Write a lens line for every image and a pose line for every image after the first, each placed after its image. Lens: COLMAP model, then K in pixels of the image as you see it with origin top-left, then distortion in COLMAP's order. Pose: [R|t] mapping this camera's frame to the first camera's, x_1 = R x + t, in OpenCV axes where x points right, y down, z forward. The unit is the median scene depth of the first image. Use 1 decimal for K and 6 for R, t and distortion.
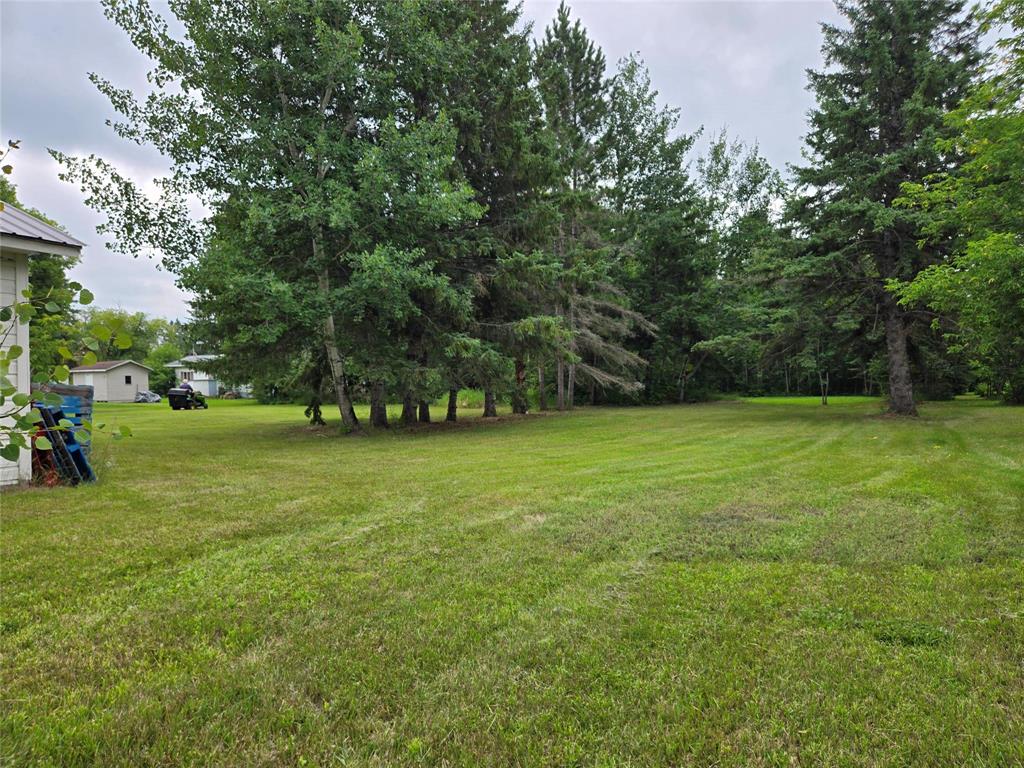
lens RADIAL K [[666.4, 0, 512.0], [0, 666.4, 384.0], [0, 0, 1]] dist [0.086495, -0.069831]
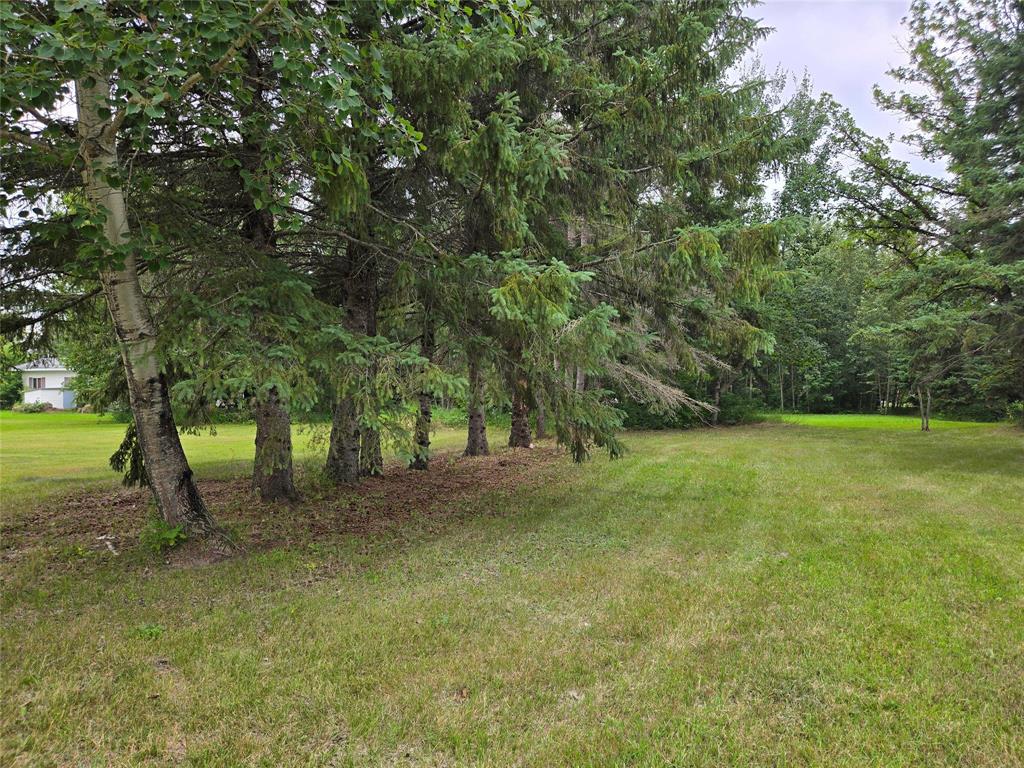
lens RADIAL K [[666.4, 0, 512.0], [0, 666.4, 384.0], [0, 0, 1]] dist [0.086495, -0.069831]
pose [[0.992497, 0.010038, 0.121853, -0.071368], [-0.007925, 0.999810, -0.017810, -0.002304], [-0.122008, 0.016711, 0.992388, 0.387614]]
